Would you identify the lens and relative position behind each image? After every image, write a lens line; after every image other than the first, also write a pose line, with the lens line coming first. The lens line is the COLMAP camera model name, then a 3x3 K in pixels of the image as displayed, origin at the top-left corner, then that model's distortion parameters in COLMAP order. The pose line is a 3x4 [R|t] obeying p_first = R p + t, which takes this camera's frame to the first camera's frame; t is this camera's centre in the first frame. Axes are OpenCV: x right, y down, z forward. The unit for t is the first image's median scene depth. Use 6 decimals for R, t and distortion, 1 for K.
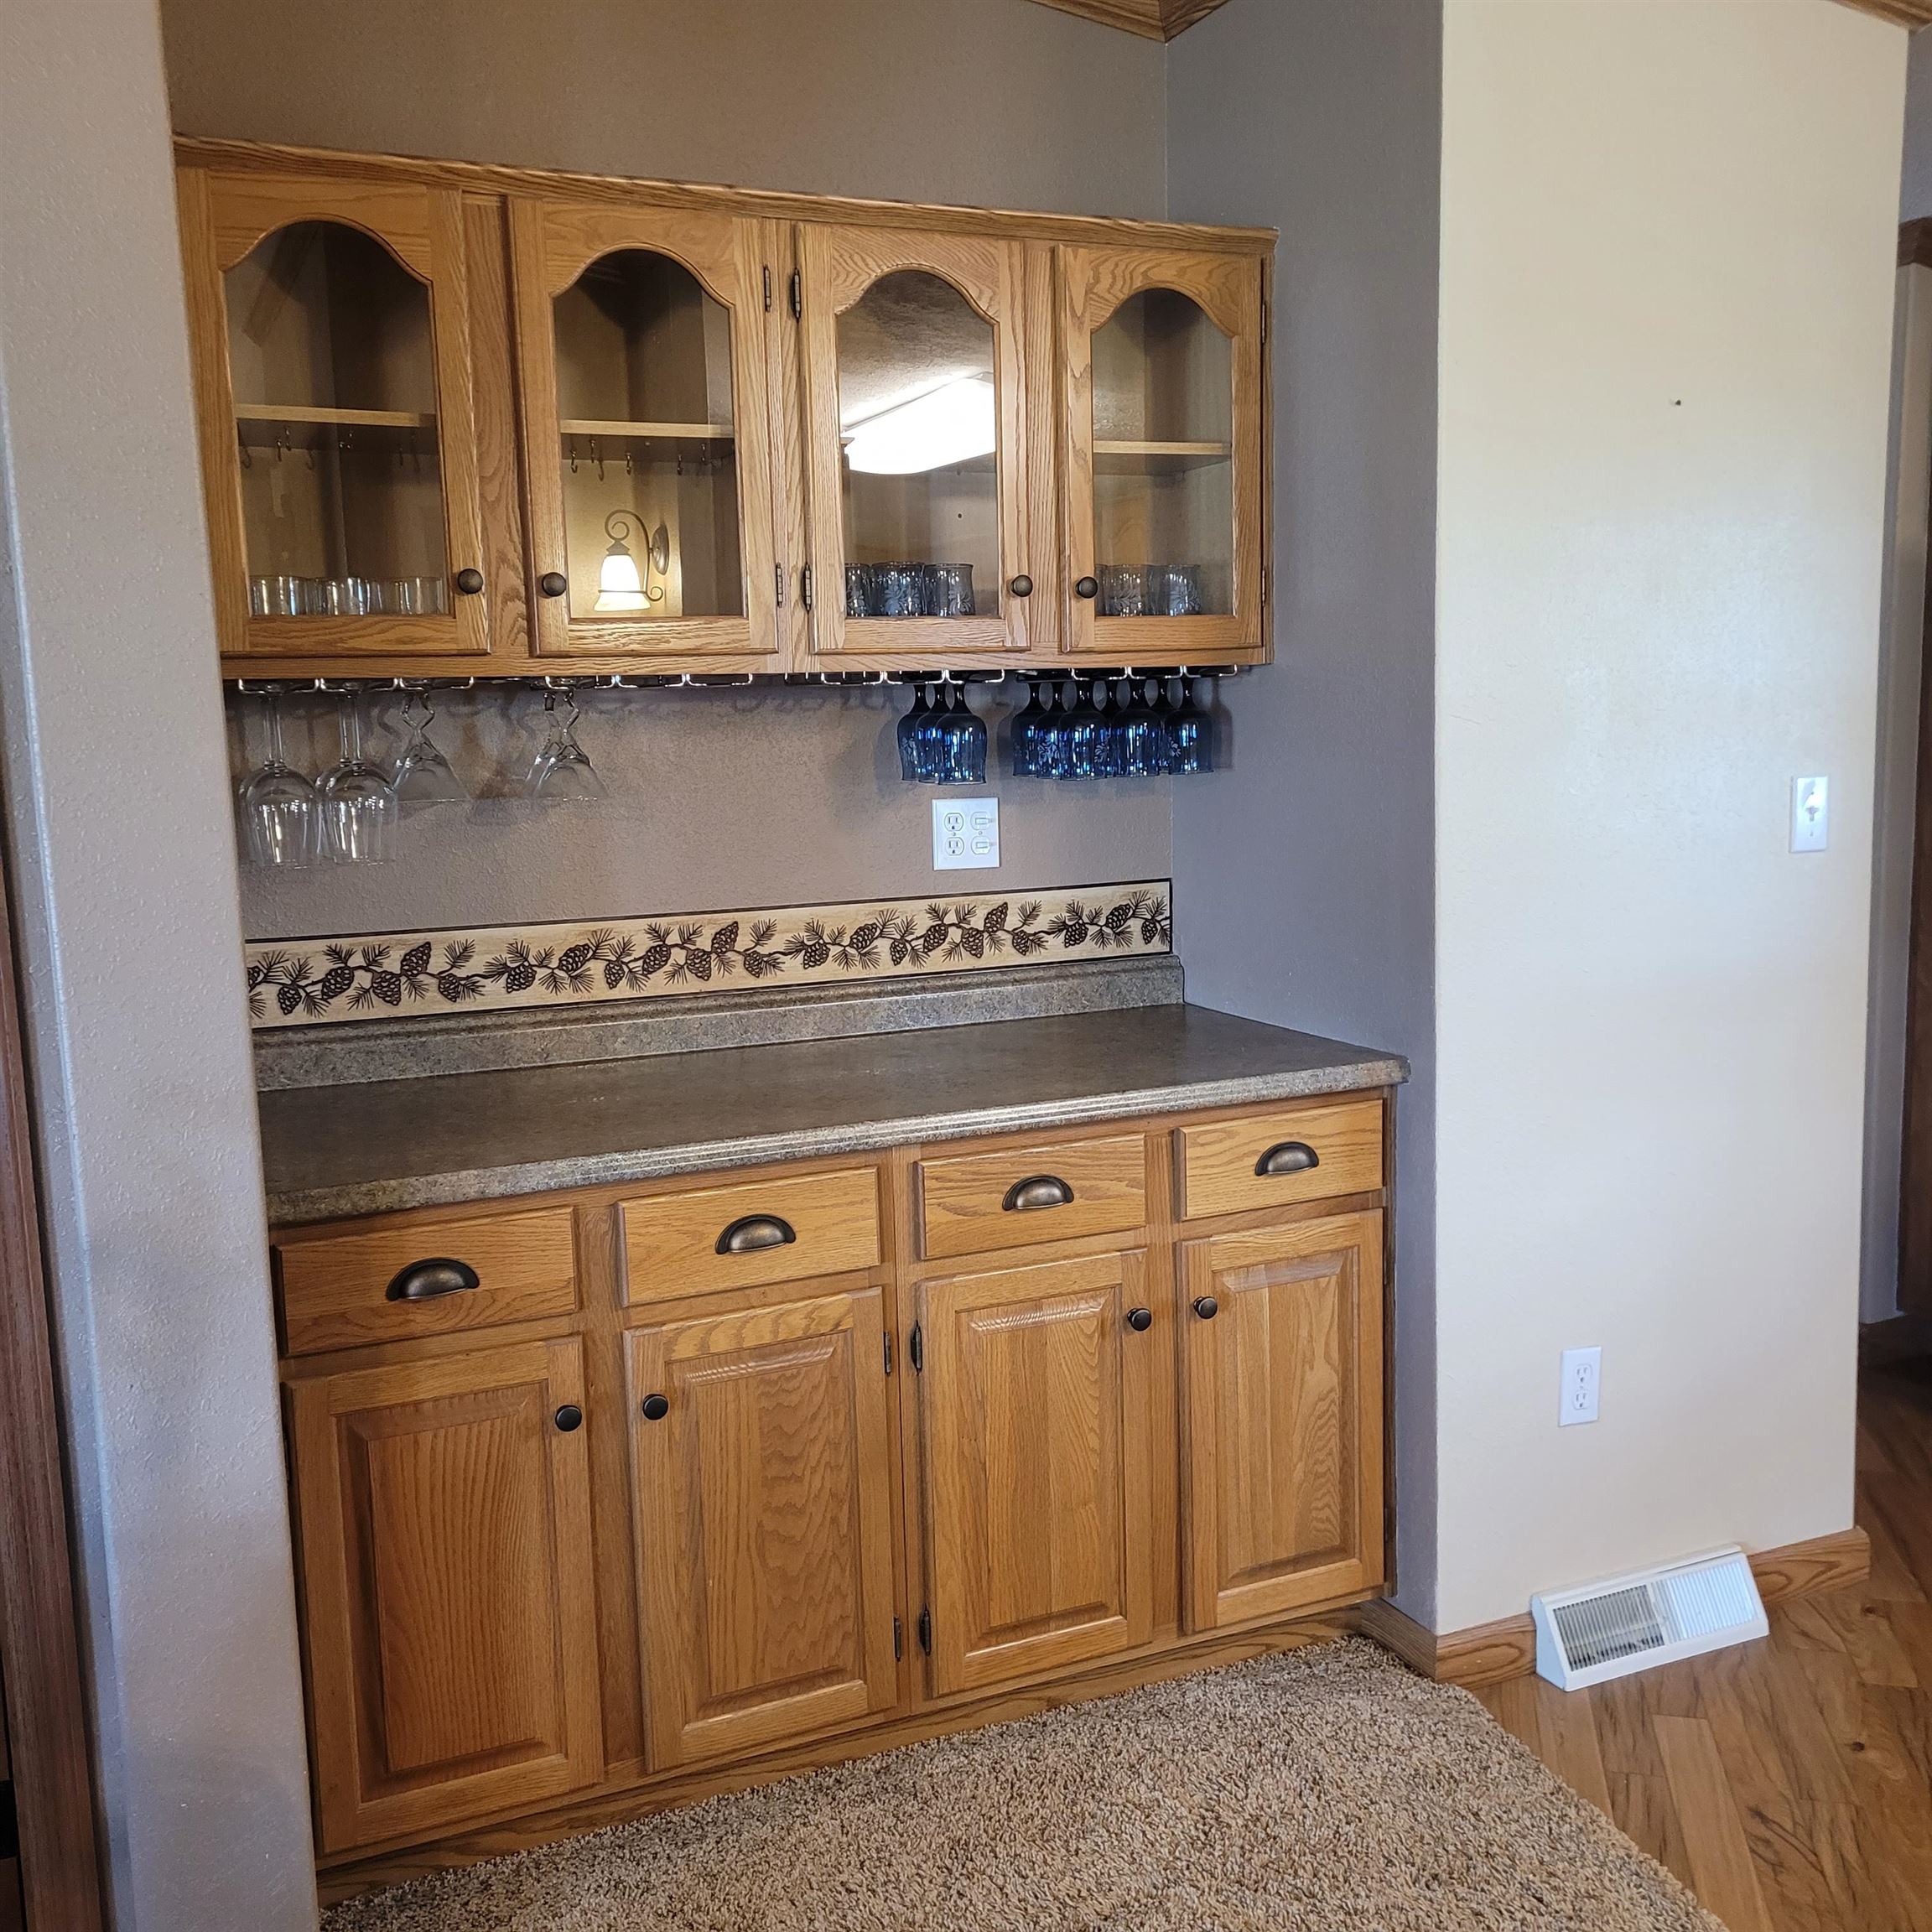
lens RADIAL K [[1983.5, 0, 966.0], [0, 1983.5, 966.0], [0, 0, 1]] dist [0.056344, -0.042158]
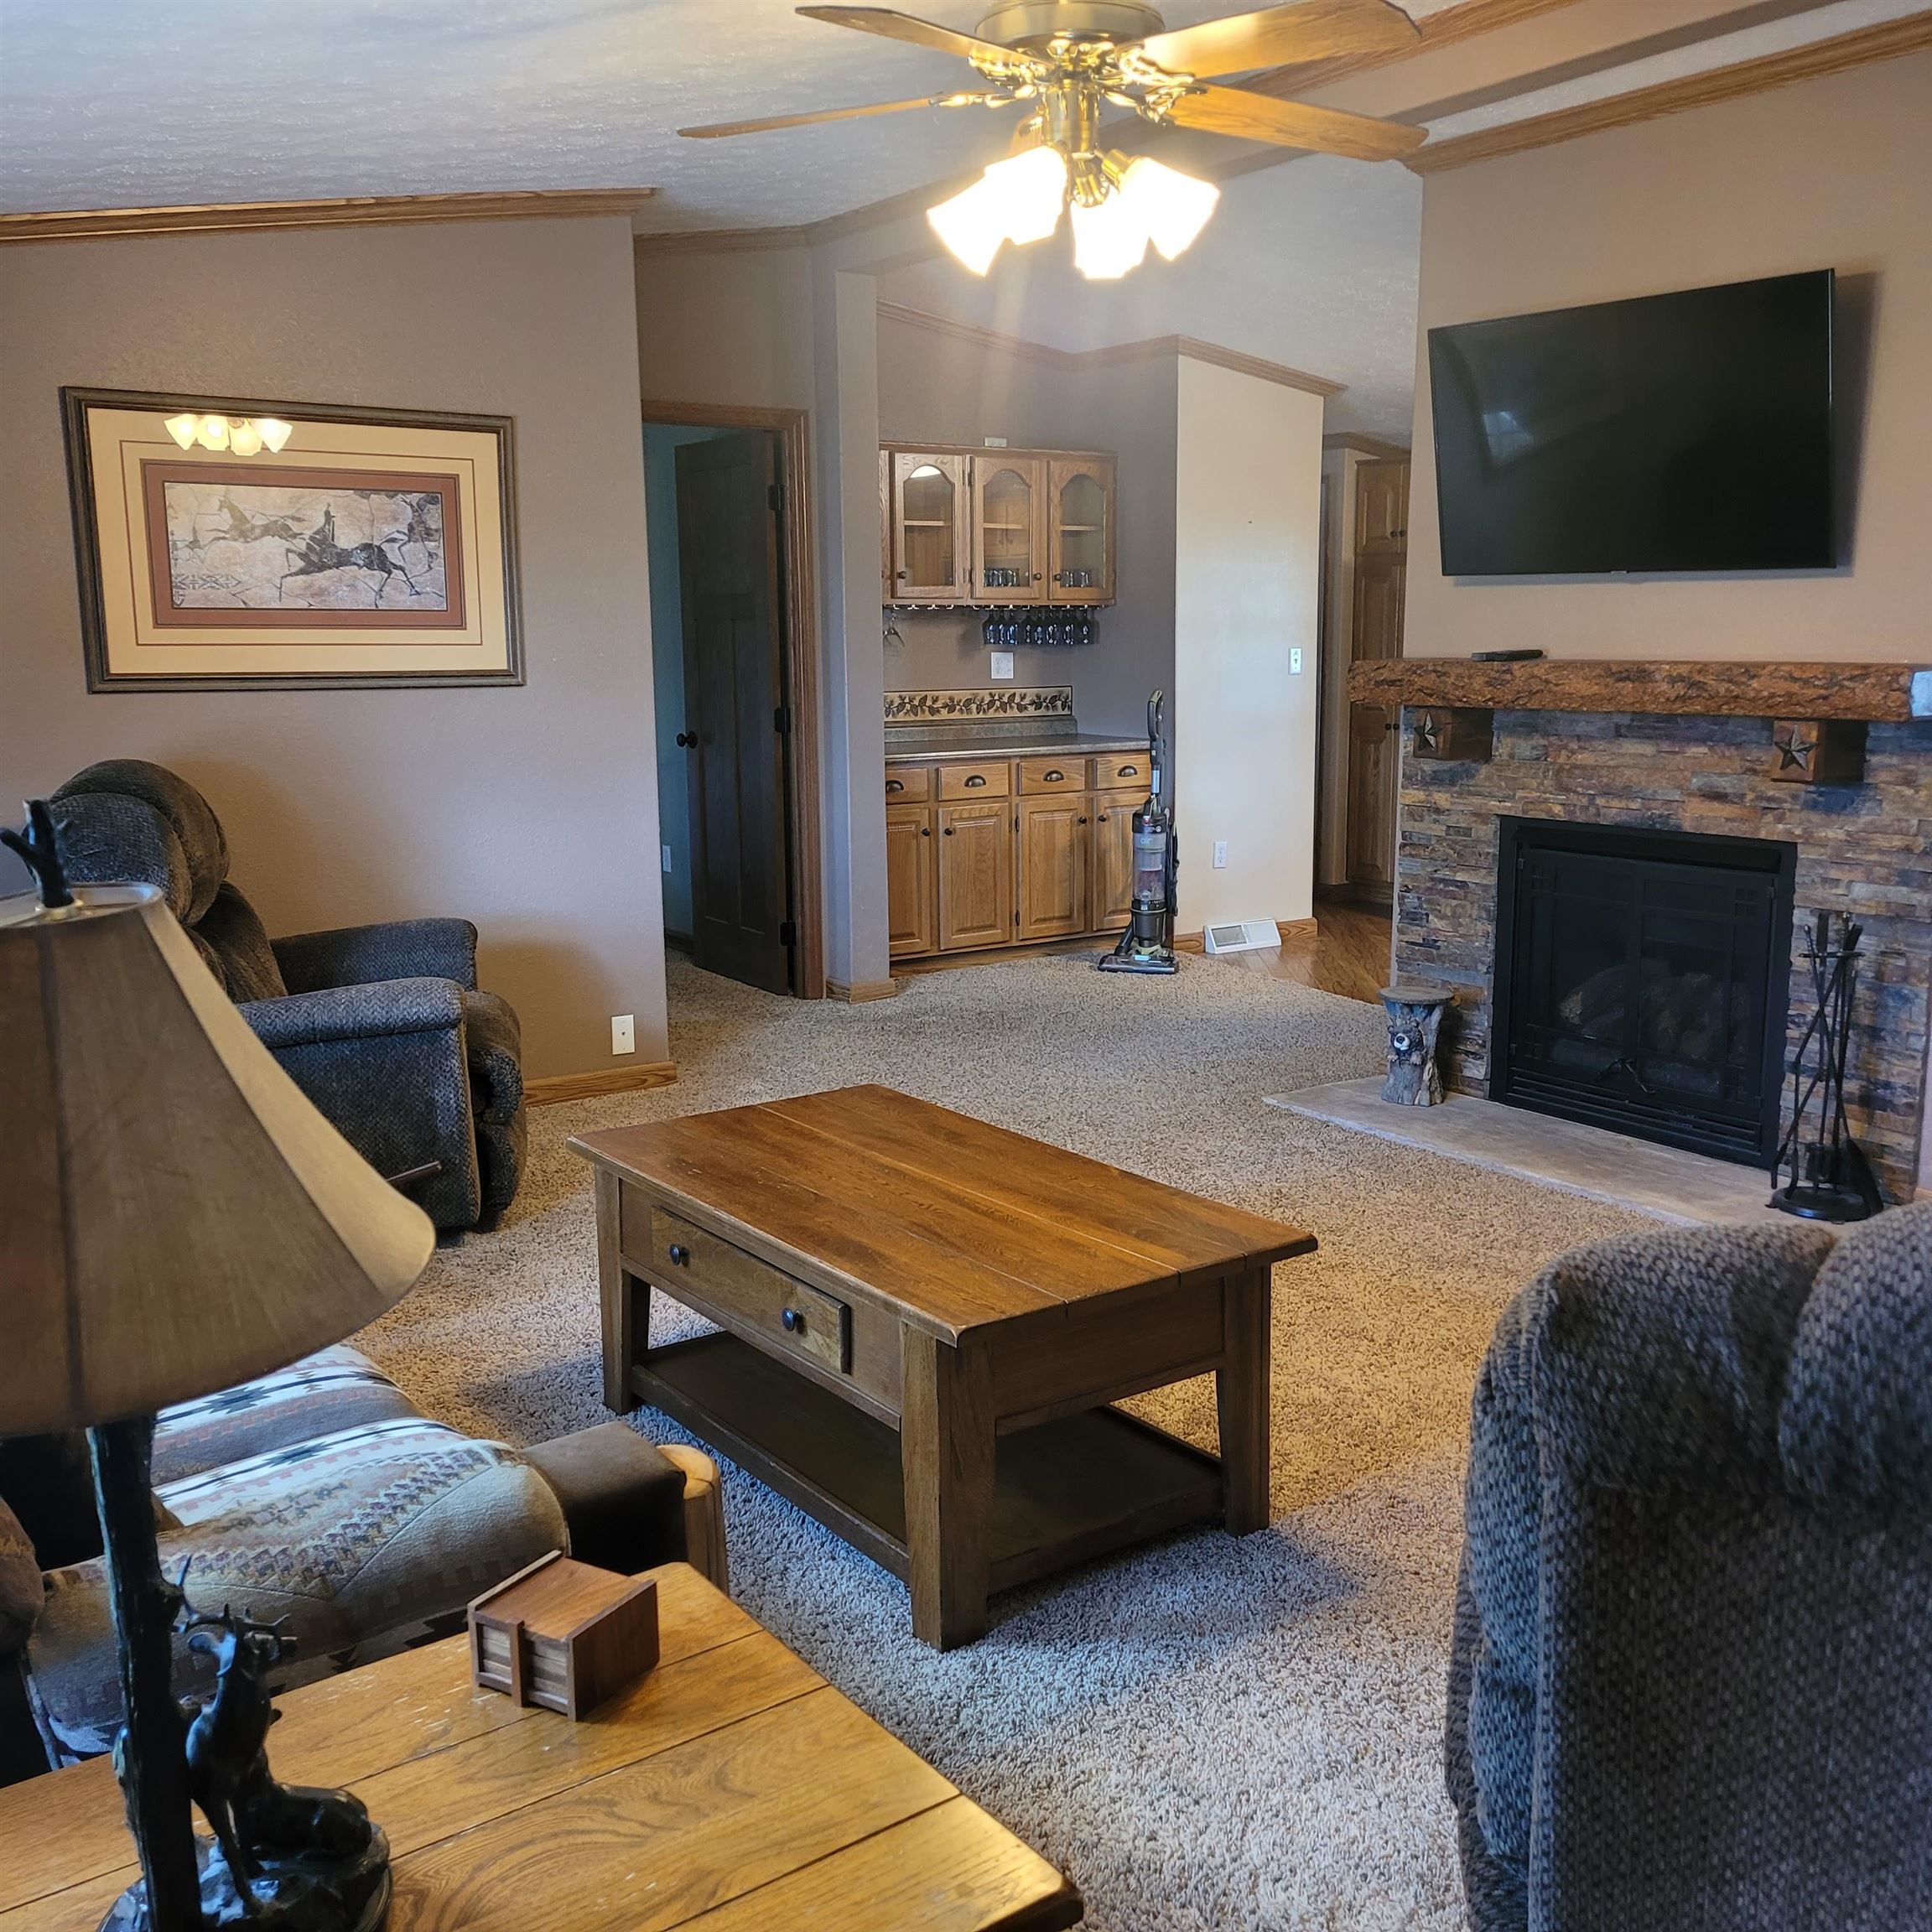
lens RADIAL K [[1983.5, 0, 966.0], [0, 1983.5, 966.0], [0, 0, 1]] dist [0.056344, -0.042158]
pose [[0.984347, -0.009441, 0.175987, -0.575074], [0.003129, 0.999343, 0.036110, 0.265218], [-0.176212, -0.034994, 0.983730, -1.809891]]
